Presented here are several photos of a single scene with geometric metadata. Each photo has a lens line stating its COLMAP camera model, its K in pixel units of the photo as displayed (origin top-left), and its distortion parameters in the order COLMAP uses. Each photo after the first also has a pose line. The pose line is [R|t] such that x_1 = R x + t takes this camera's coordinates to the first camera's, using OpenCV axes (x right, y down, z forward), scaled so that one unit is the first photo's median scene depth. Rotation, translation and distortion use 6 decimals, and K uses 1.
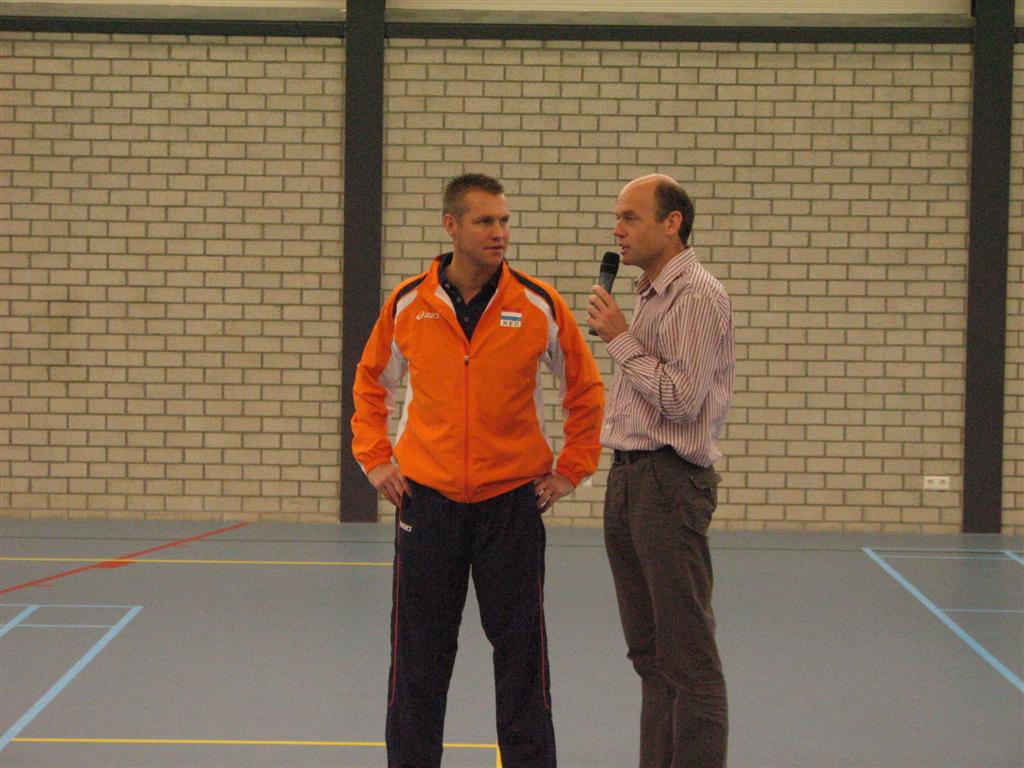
lens RADIAL K [[3474.4, 0, 510.5], [0, 3474.4, 391.2], [0, 0, 1]] dist [0.245949, 0.000000]
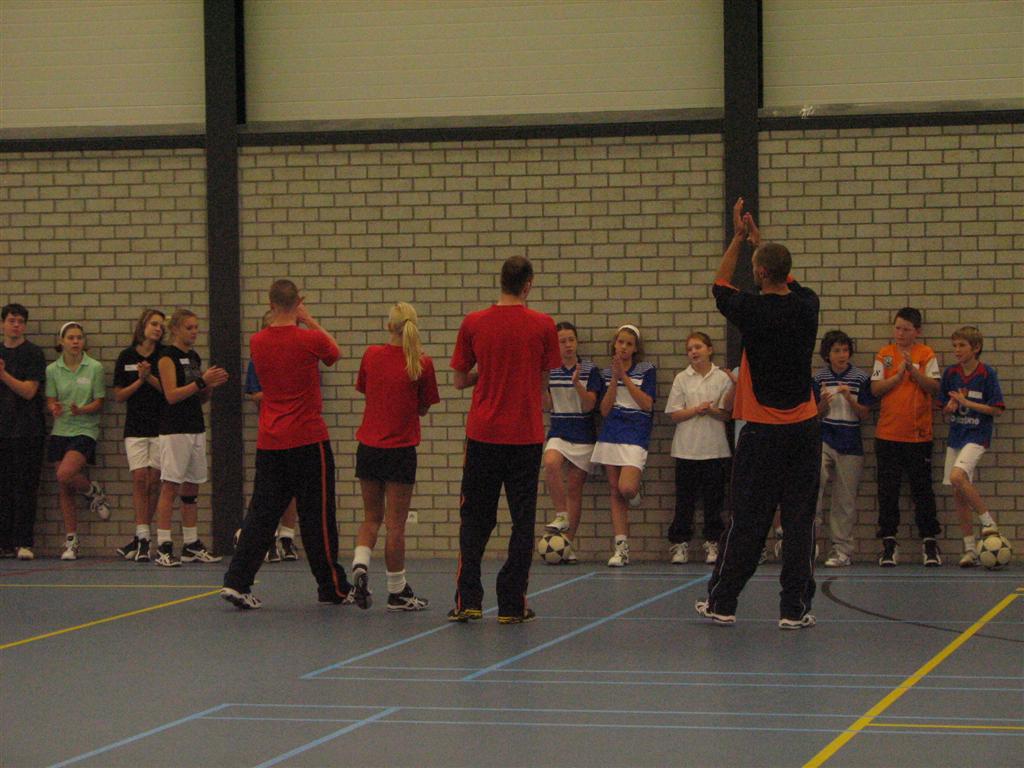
lens RADIAL K [[3474.4, 0, 496.1], [0, 3474.4, 432.8], [0, 0, 1]] dist [0.245949, 0.000000]
pose [[0.966945, -0.018167, -0.254336, 0.348595], [0.014489, 0.999762, -0.016328, 0.016602], [0.254572, 0.012104, 0.966978, -0.123576]]
